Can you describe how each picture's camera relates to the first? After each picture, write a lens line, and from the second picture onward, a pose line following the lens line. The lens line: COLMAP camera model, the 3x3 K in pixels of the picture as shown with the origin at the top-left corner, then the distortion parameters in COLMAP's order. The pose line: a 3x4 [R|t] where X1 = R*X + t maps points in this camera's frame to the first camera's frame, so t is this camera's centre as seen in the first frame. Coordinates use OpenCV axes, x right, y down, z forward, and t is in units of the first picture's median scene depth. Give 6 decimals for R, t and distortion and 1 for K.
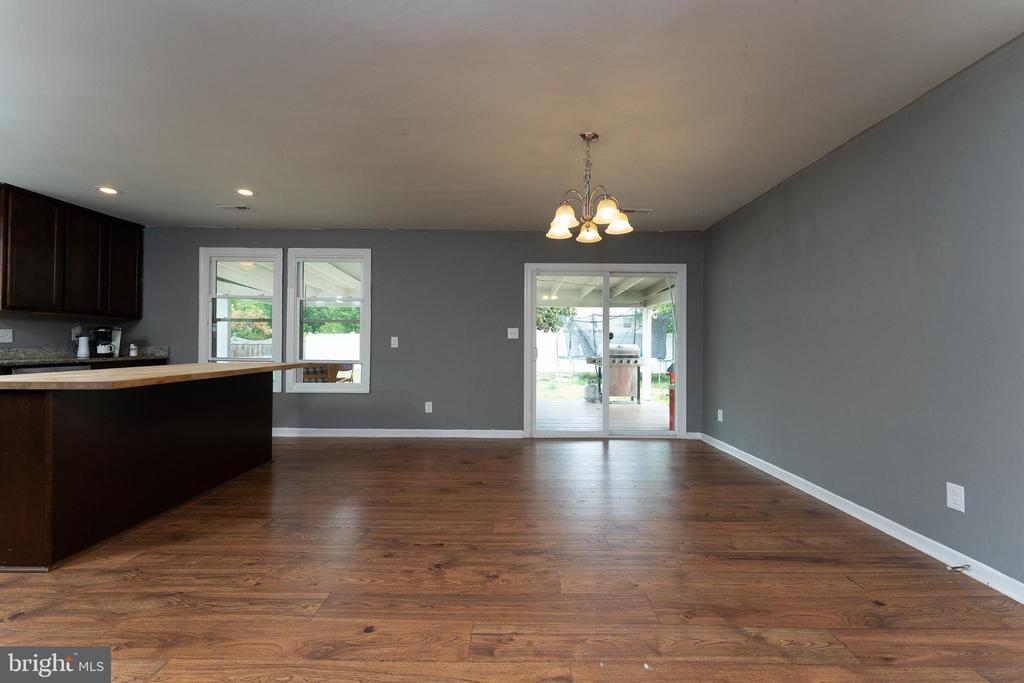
lens RADIAL K [[413.7, 0, 511.4], [0, 413.7, 340.4], [0, 0, 1]] dist [0.004775, -0.000182]
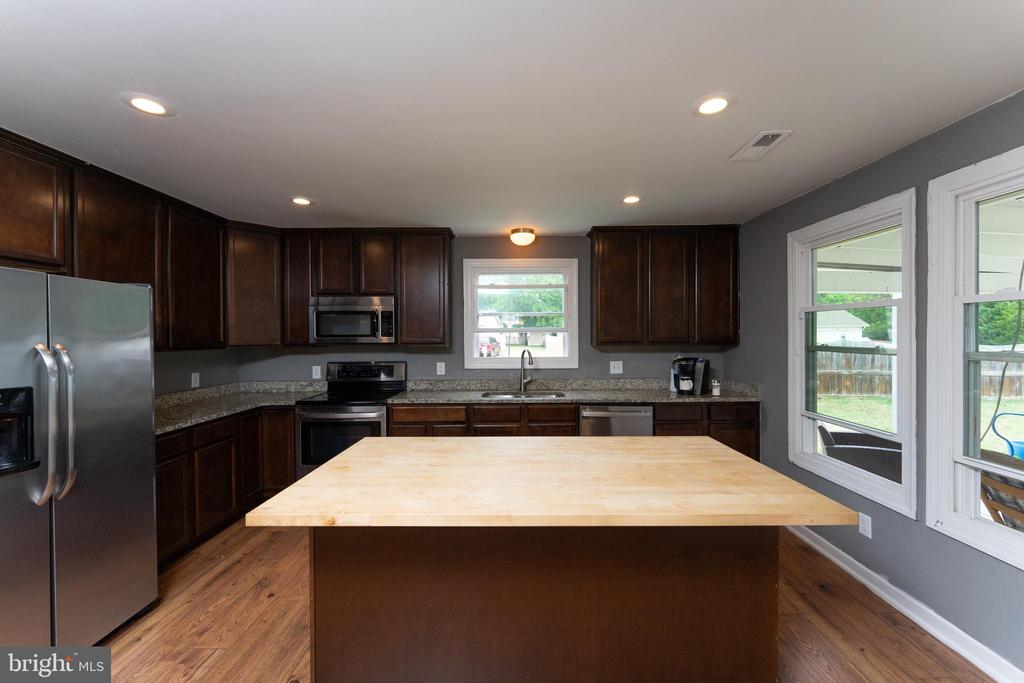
lens RADIAL K [[413.7, 0, 511.9], [0, 413.7, 342.4], [0, 0, 1]] dist [0.004775, -0.000182]
pose [[-0.007099, 0.007945, -0.999943, -0.119342], [0.005079, 0.999956, 0.007909, -0.067164], [0.999962, -0.005023, -0.007139, 0.586478]]
